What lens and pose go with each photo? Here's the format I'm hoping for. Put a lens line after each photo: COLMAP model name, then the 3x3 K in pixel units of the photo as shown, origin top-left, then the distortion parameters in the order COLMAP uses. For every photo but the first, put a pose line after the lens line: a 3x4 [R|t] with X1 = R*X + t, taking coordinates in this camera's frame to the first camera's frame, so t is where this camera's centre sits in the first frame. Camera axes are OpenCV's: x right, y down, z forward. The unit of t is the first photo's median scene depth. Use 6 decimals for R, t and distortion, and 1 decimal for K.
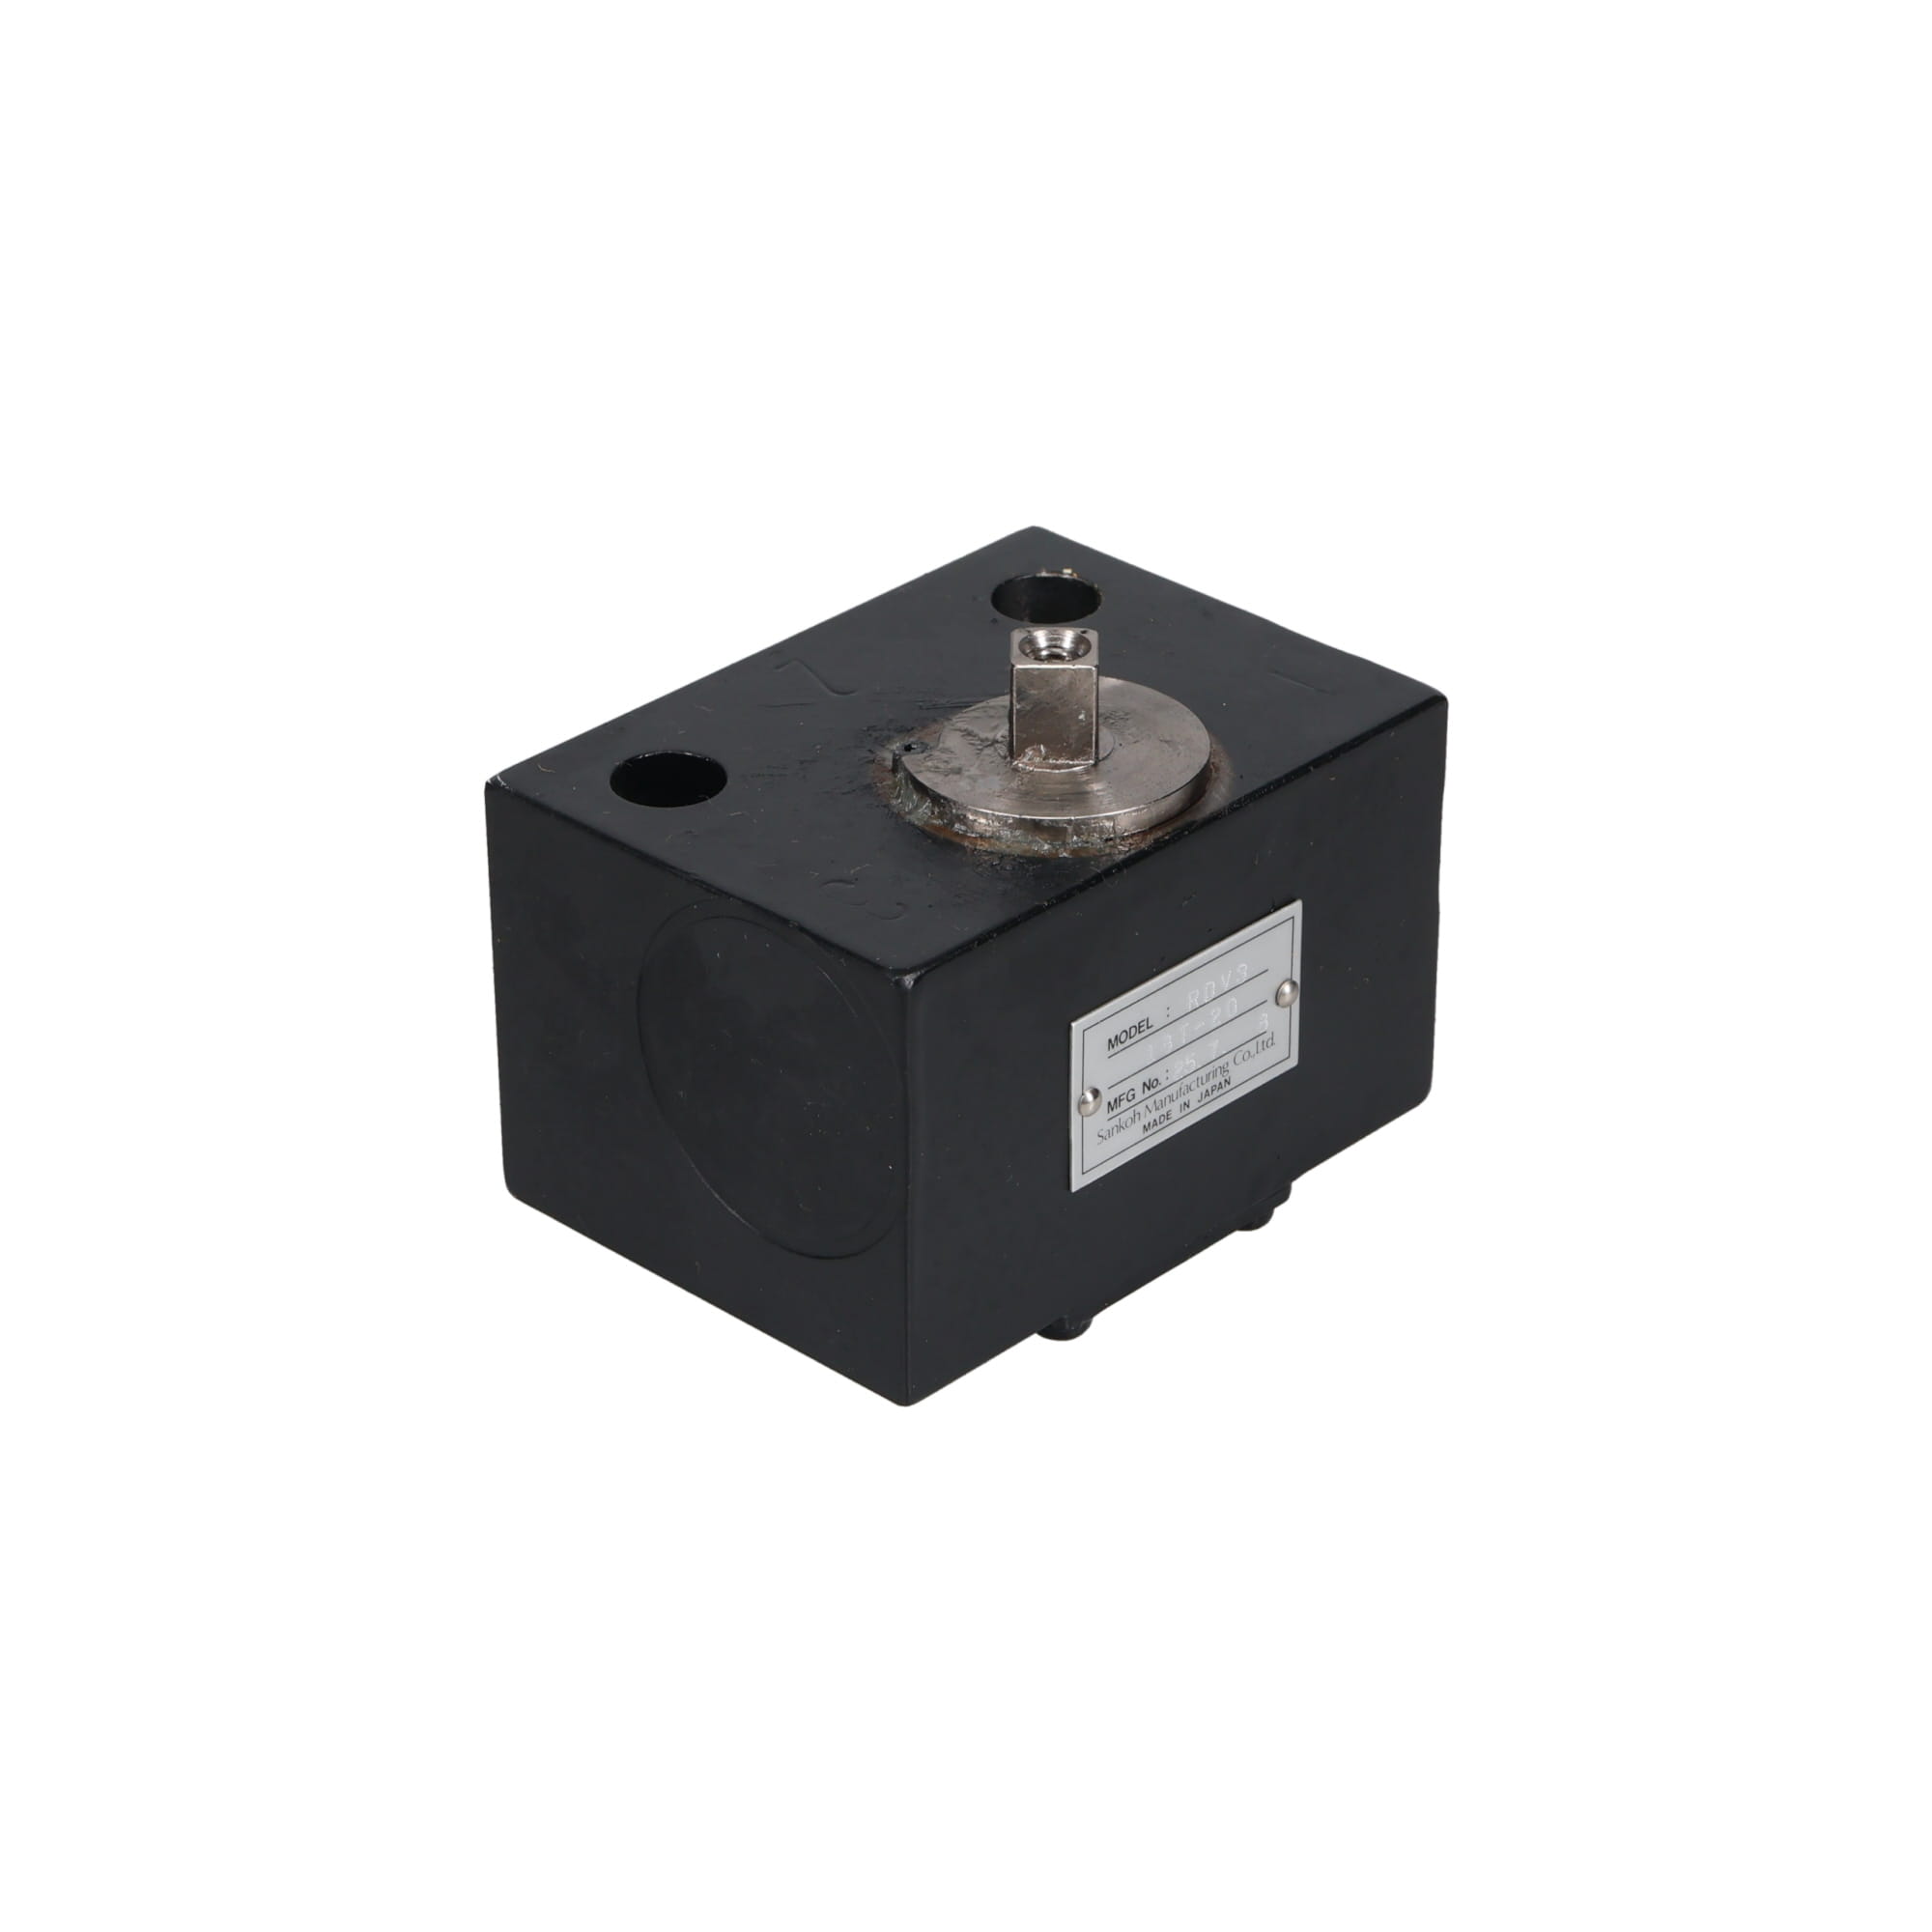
lens RADIAL K [[5902.7, 0, 966.0], [0, 5902.7, 966.0], [0, 0, 1]] dist [0.213302, 0.366578]
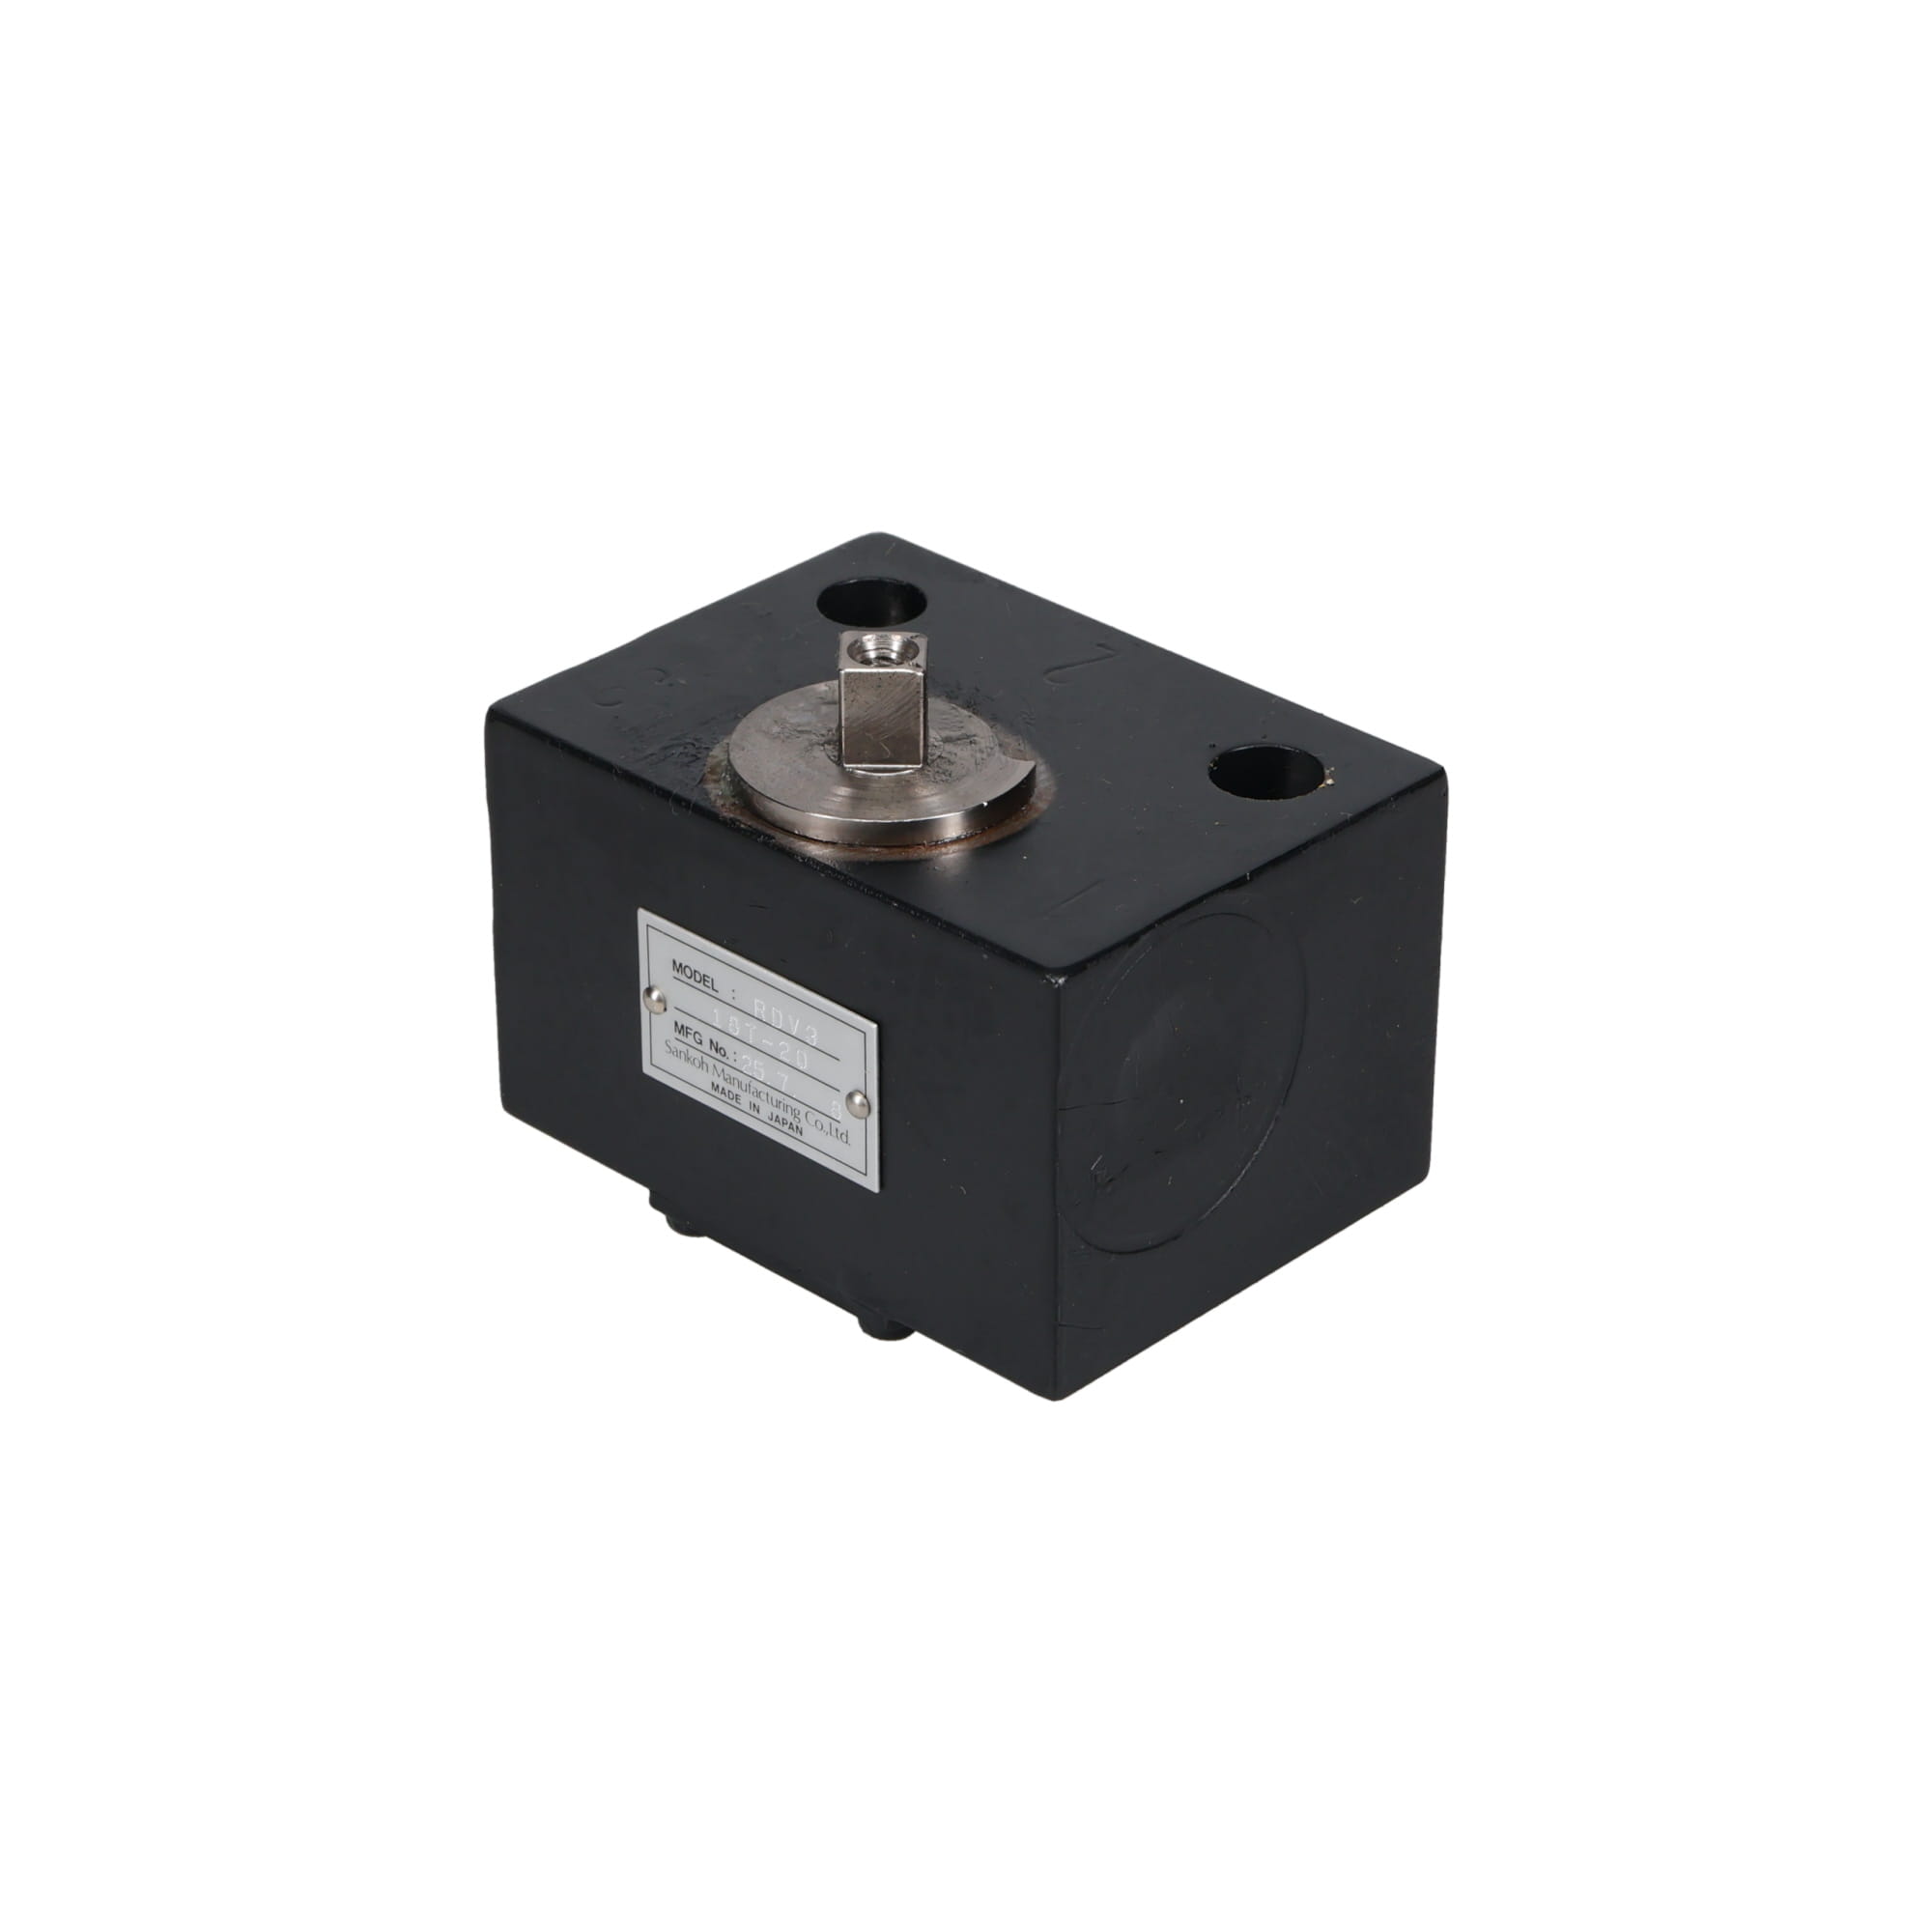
lens RADIAL K [[5902.7, 0, 966.0], [0, 5902.7, 966.0], [0, 0, 1]] dist [0.213302, 0.366578]
pose [[-0.001904, 0.499427, -0.866354, 0.907567], [-0.499714, 0.749954, 0.433424, -0.454008], [0.866189, 0.433754, 0.248142, 0.778426]]
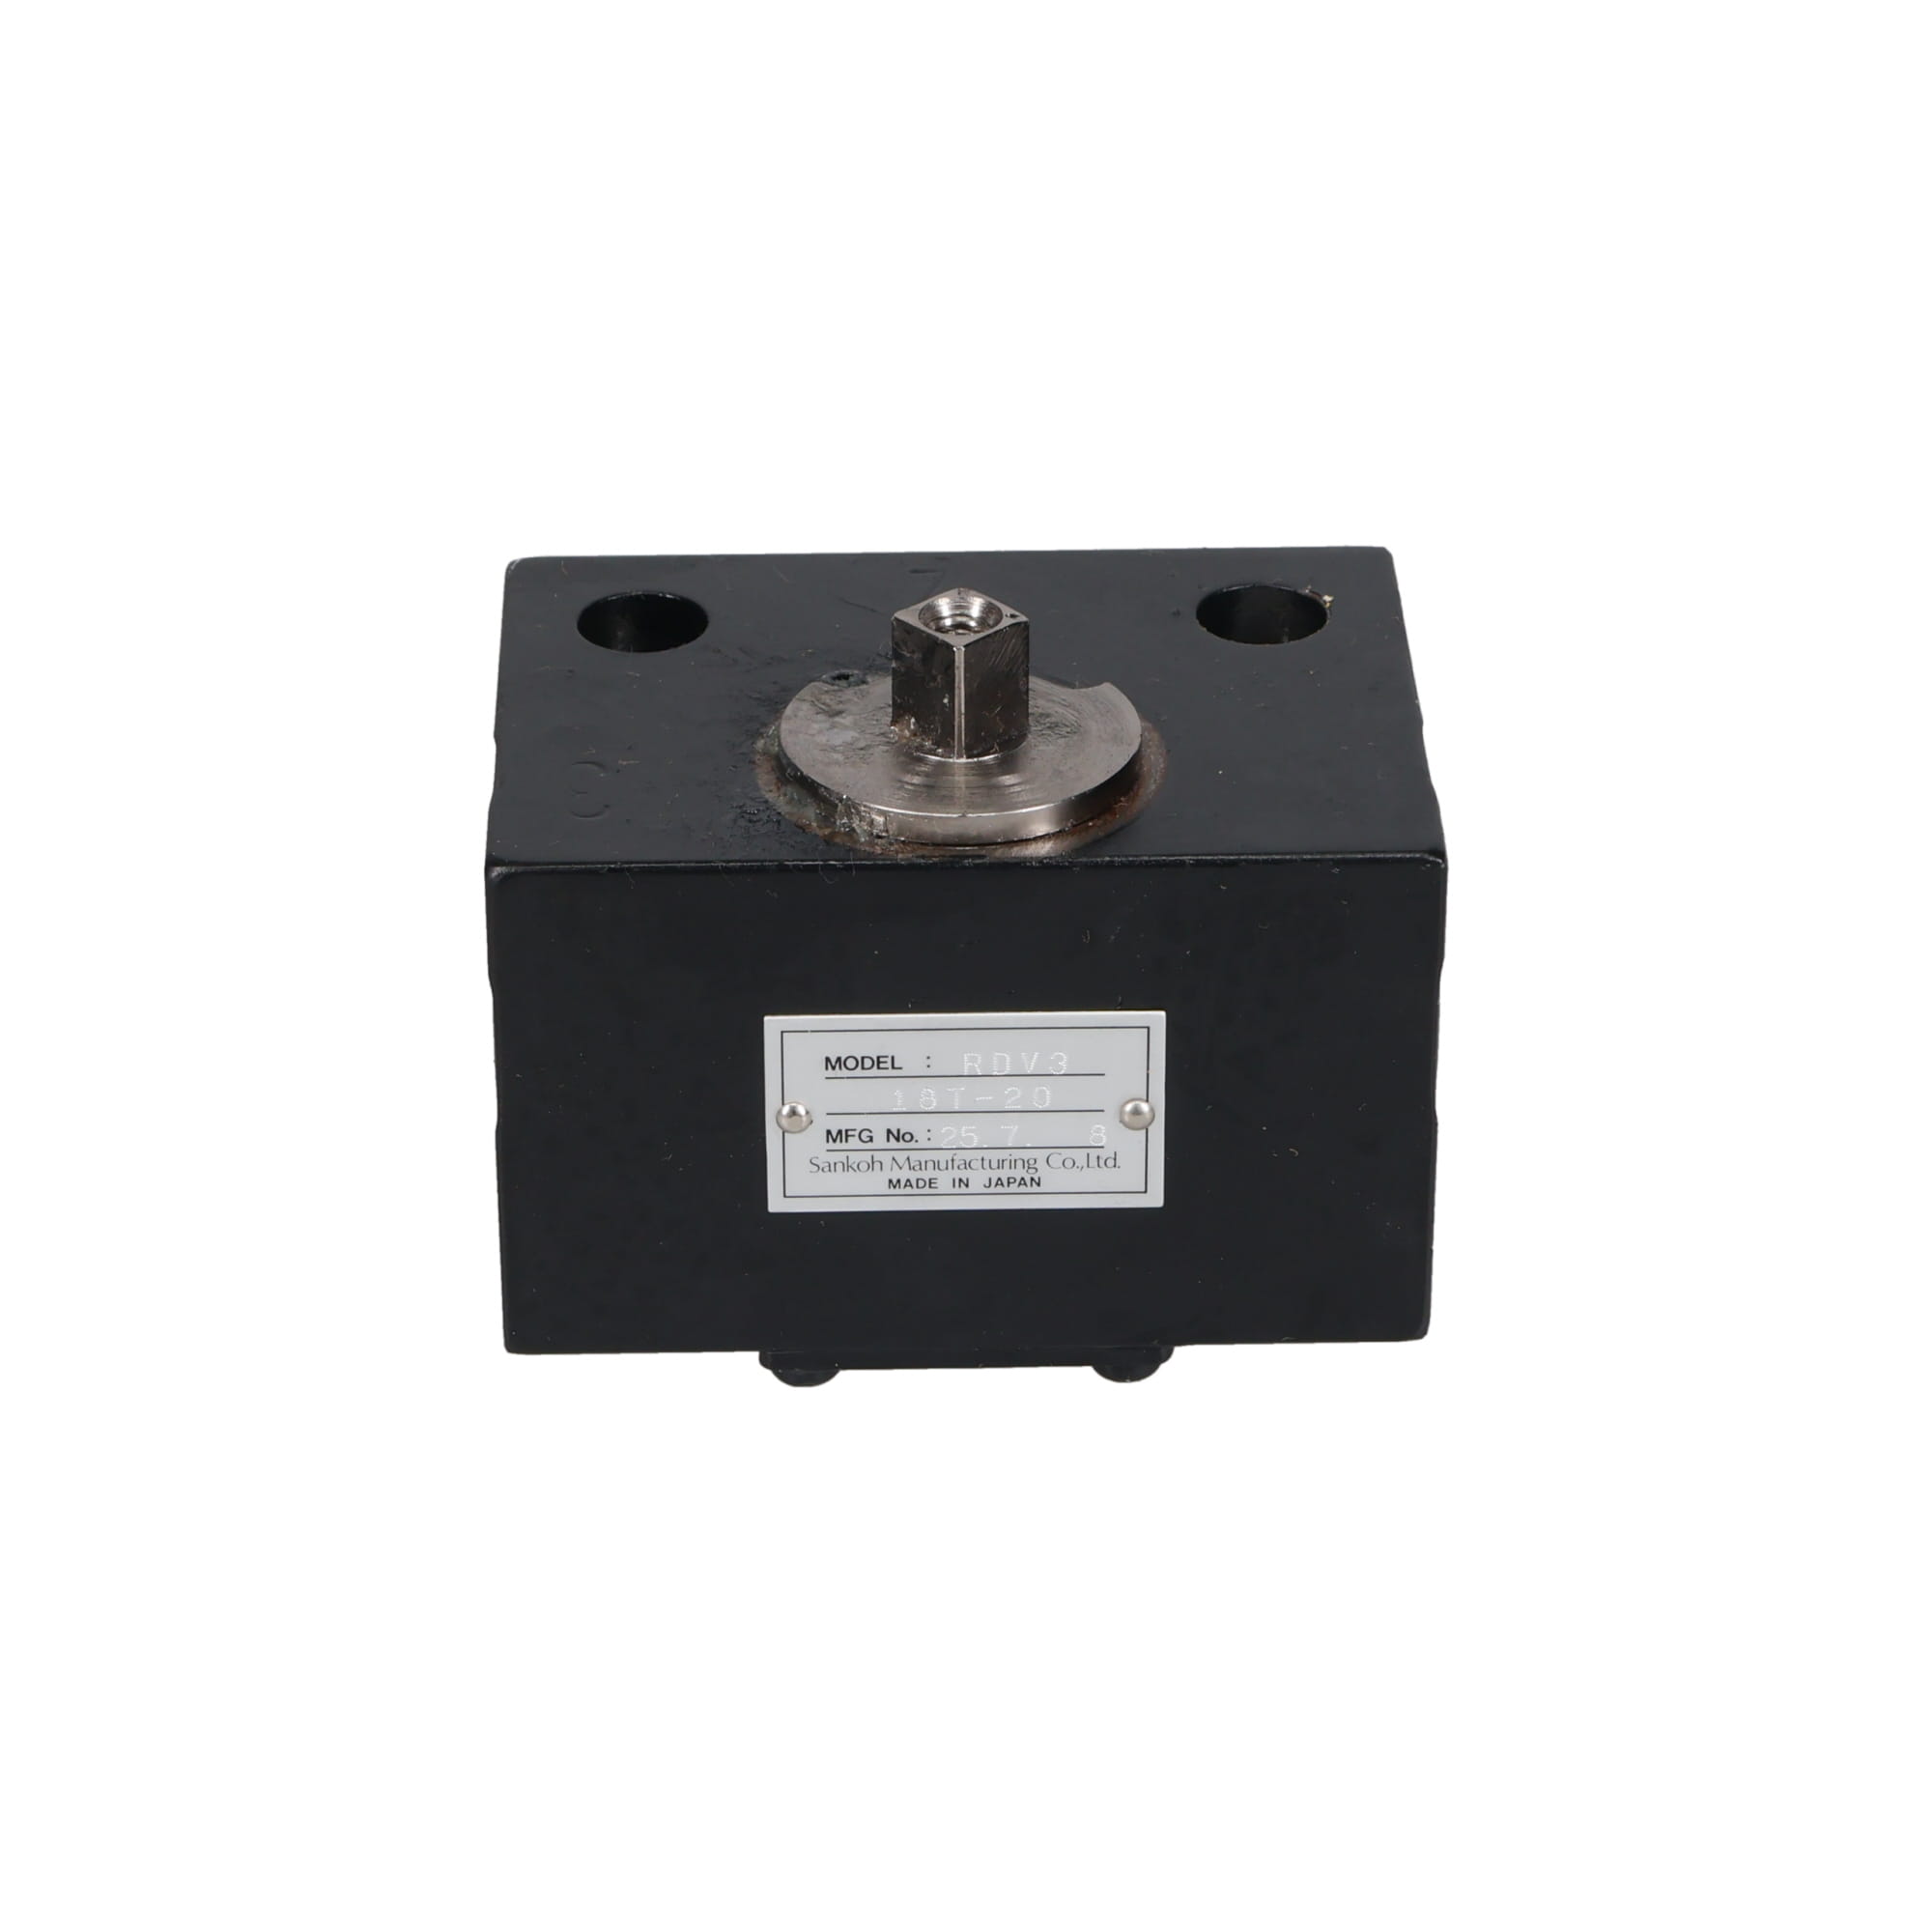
lens RADIAL K [[5902.7, 0, 966.0], [0, 5902.7, 966.0], [0, 0, 1]] dist [0.213302, 0.366578]
pose [[0.709697, 0.354995, -0.608531, 0.552229], [-0.354080, 0.926479, 0.127530, -0.115820], [0.609064, 0.124960, 0.783215, 0.330283]]
